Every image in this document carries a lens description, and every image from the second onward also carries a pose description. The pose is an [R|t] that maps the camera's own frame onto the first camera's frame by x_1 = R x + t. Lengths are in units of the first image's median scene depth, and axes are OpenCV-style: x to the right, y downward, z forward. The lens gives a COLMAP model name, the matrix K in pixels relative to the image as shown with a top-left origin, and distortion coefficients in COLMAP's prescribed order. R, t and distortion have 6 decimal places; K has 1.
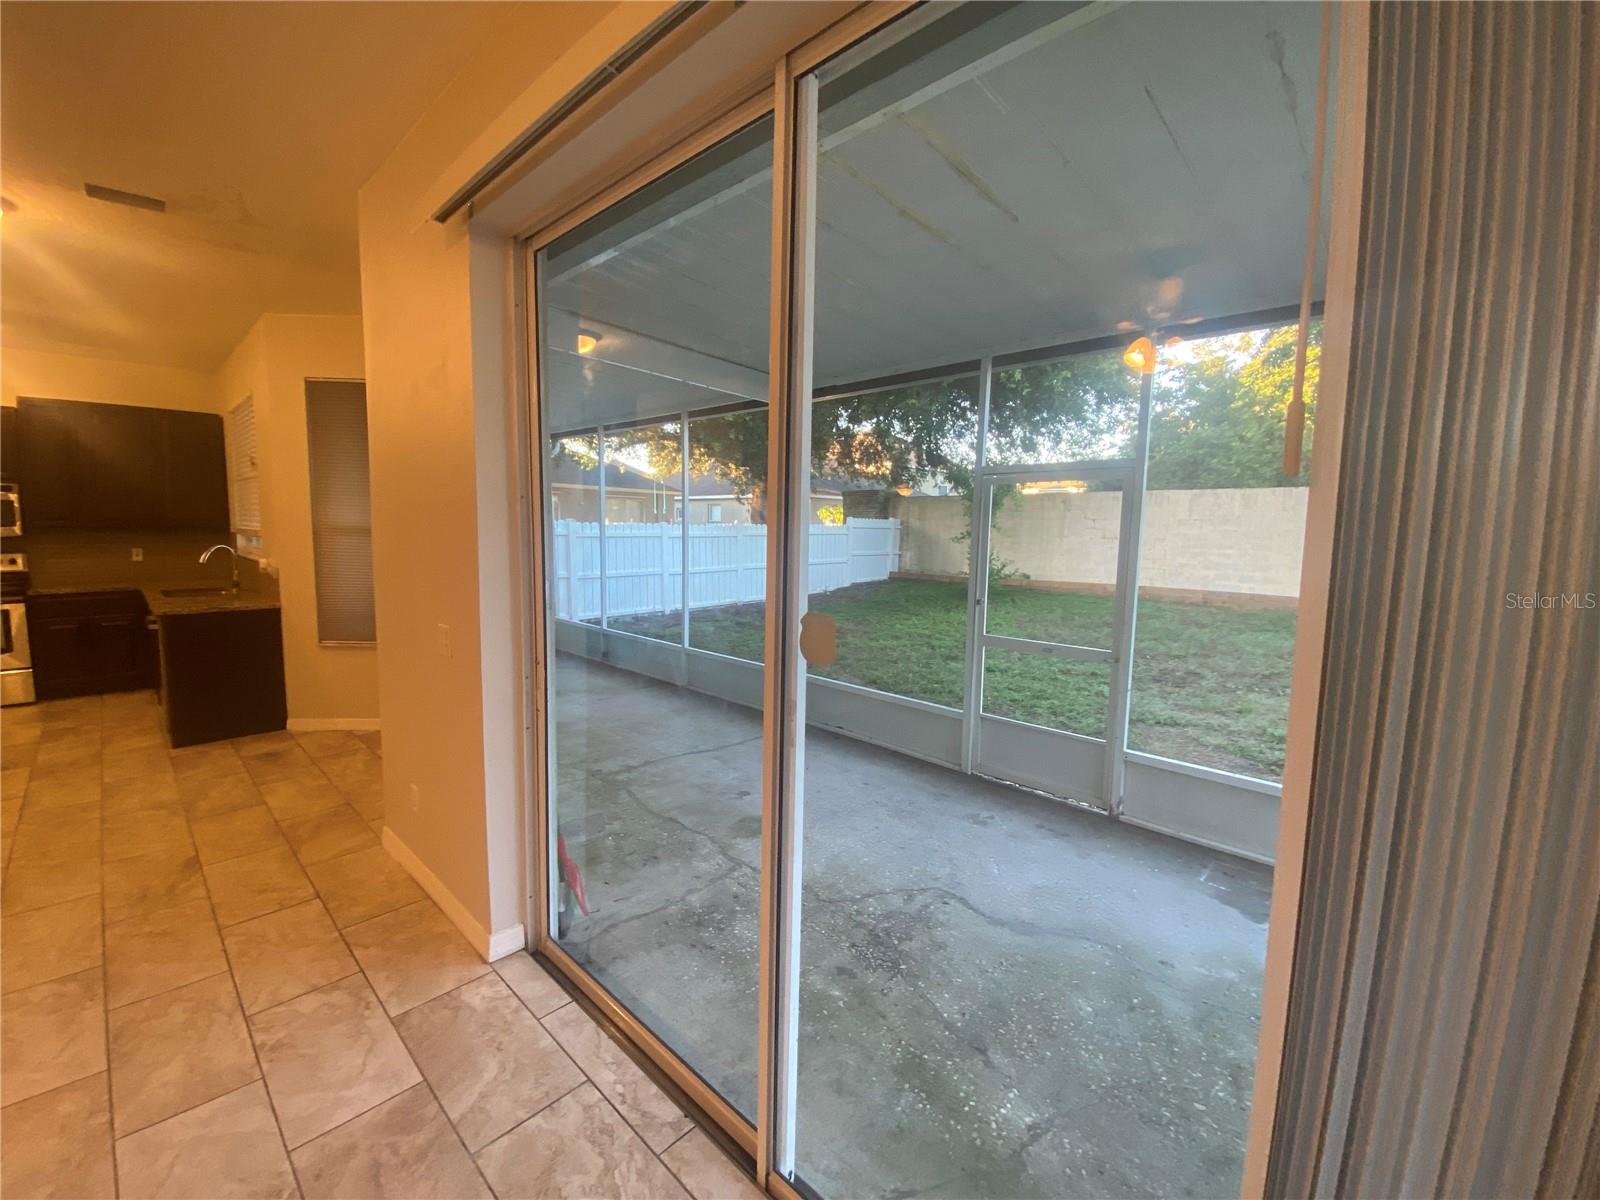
lens RADIAL K [[645.6, 0, 790.0], [0, 645.6, 598.2], [0, 0, 1]] dist [-0.034570, -0.001103]
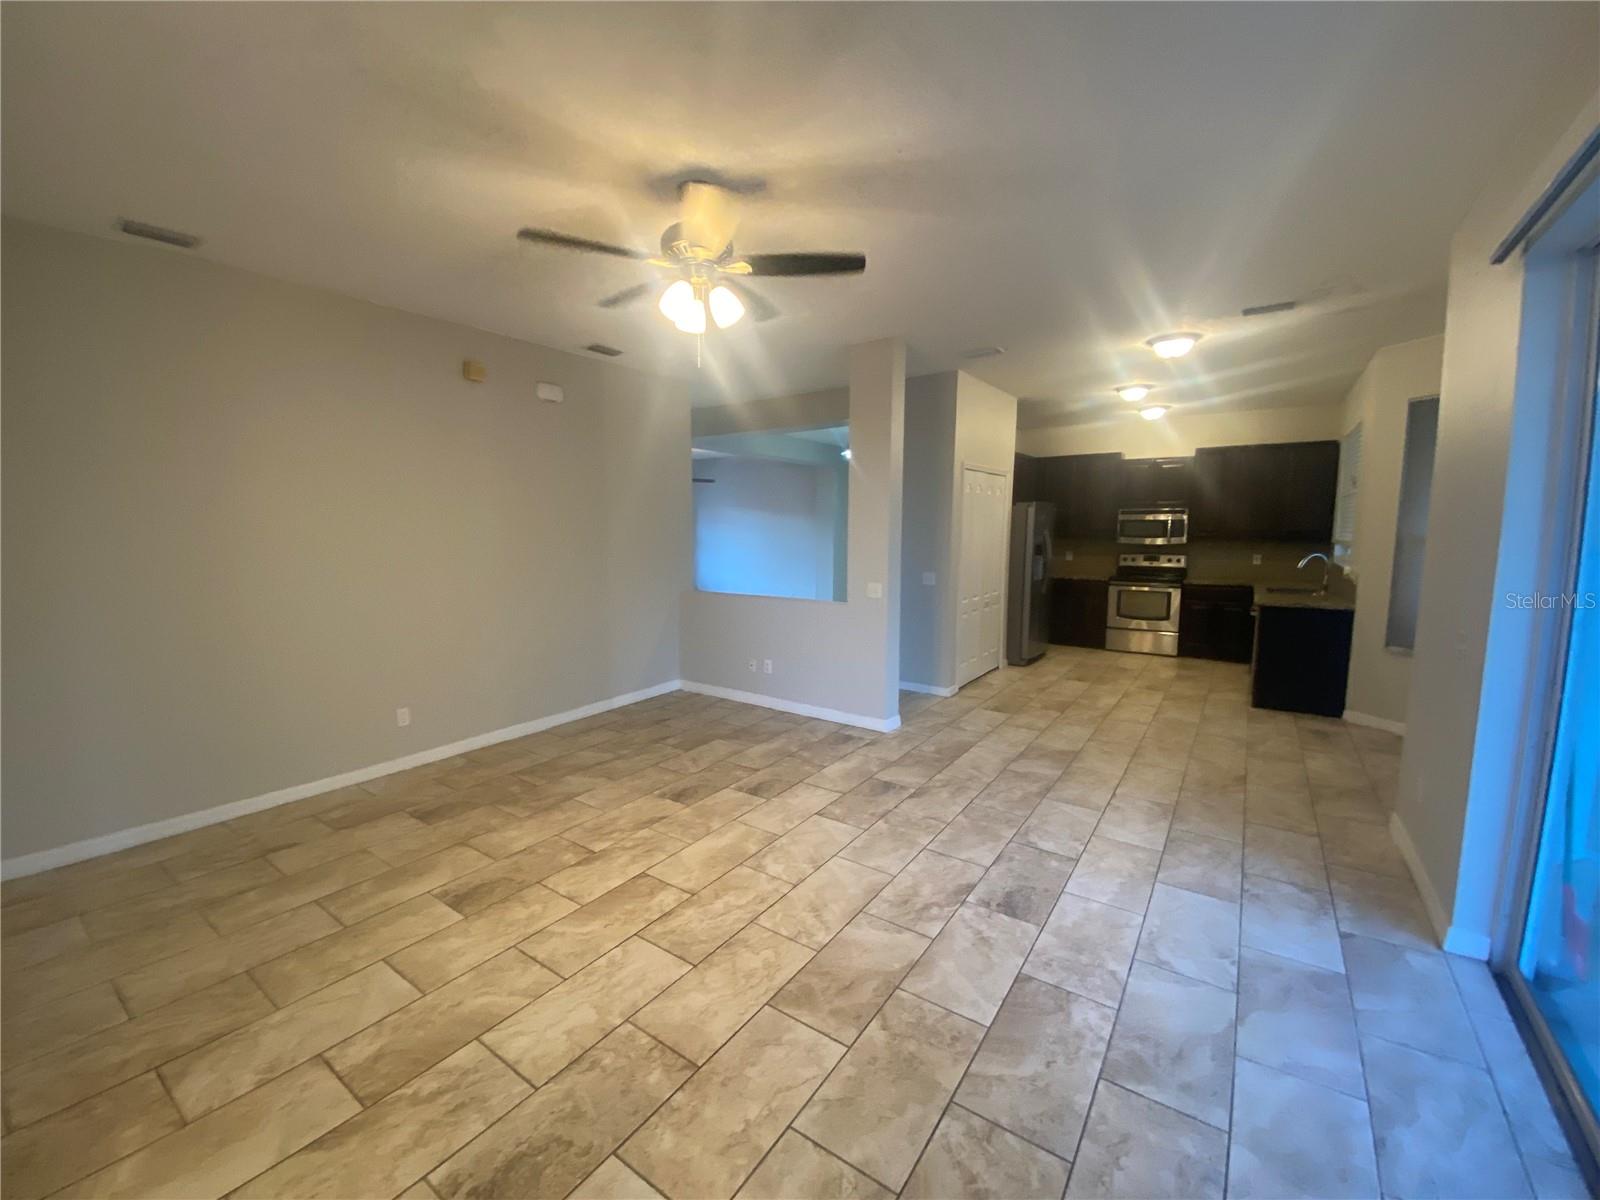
lens RADIAL K [[650.1, 0, 790.0], [0, 650.1, 596.7], [0, 0, 1]] dist [-0.020939, -0.006400]
pose [[0.114770, 0.084013, -0.989833, 0.253659], [-0.102110, 0.992137, 0.072369, 0.014498], [0.988130, 0.092766, 0.122446, -0.177925]]
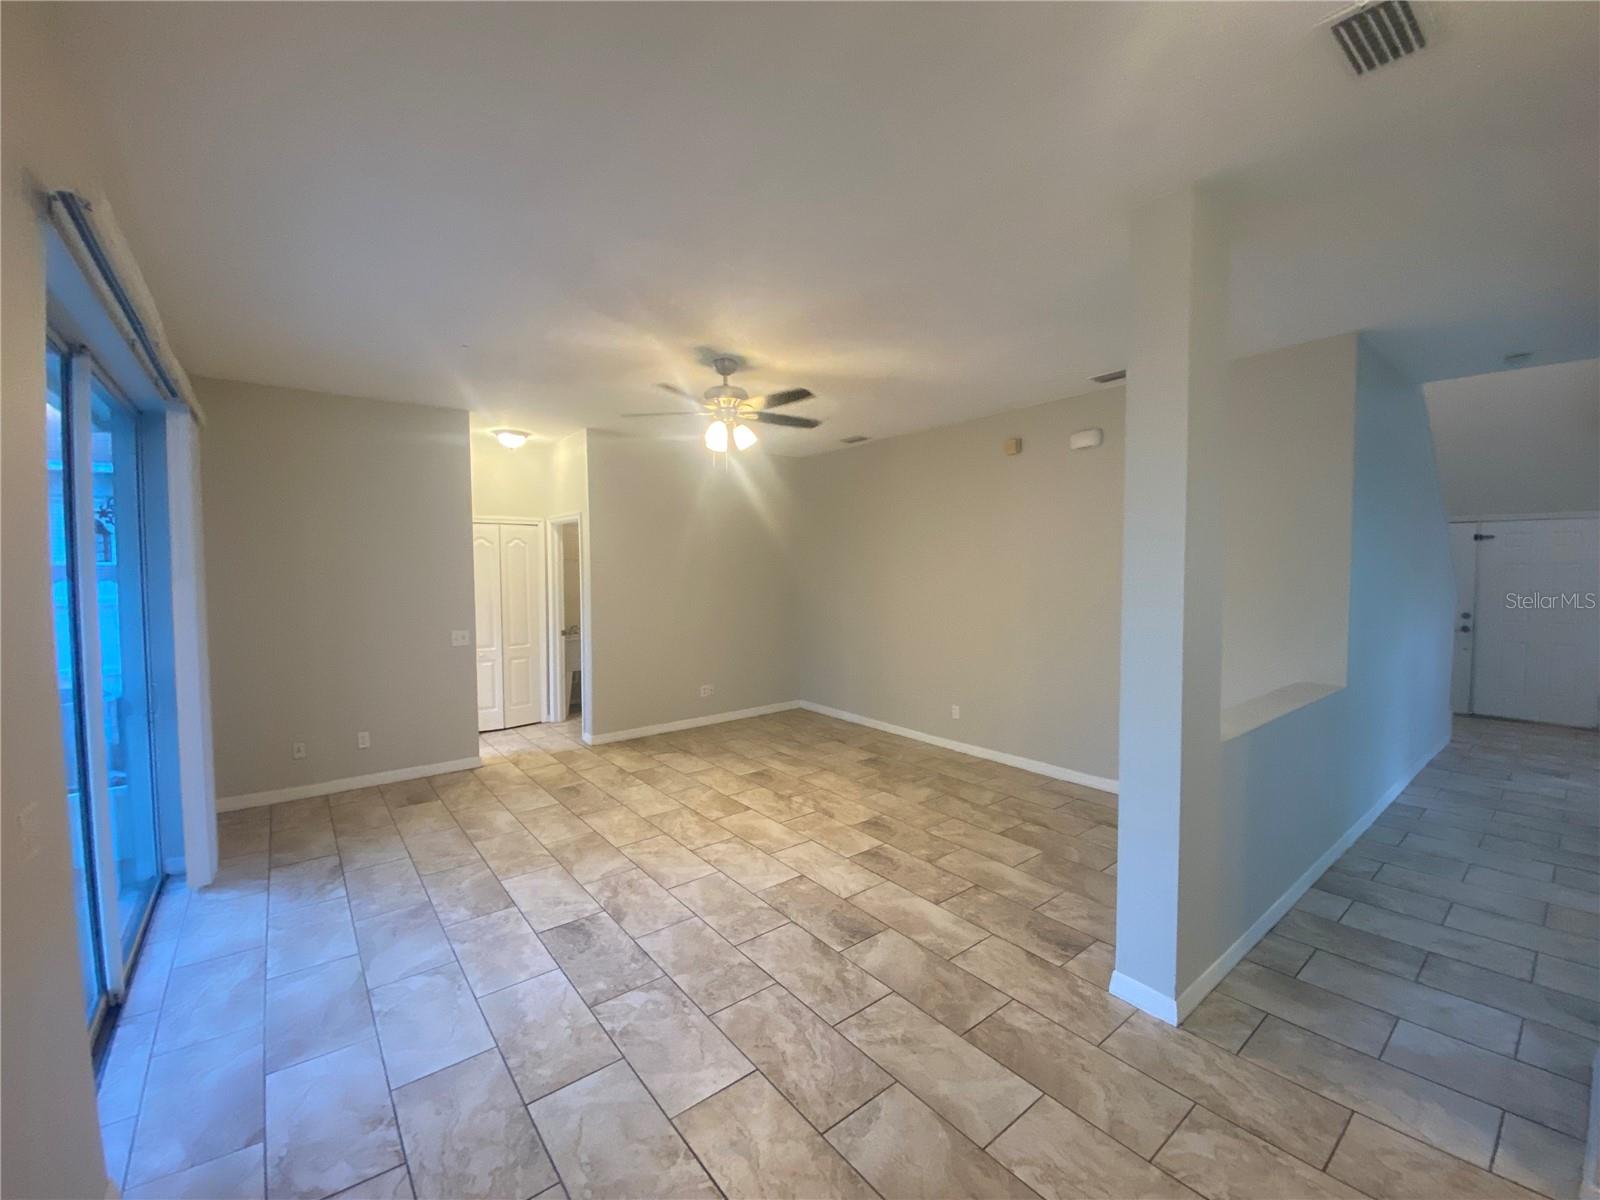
lens RADIAL K [[650.1, 0, 799.0], [0, 650.1, 589.4], [0, 0, 1]] dist [-0.020939, -0.006400]
pose [[-0.987521, -0.039775, 0.152383, -0.876236], [-0.015683, 0.987609, 0.156149, -0.168925], [-0.156706, 0.151810, -0.975908, 0.947627]]
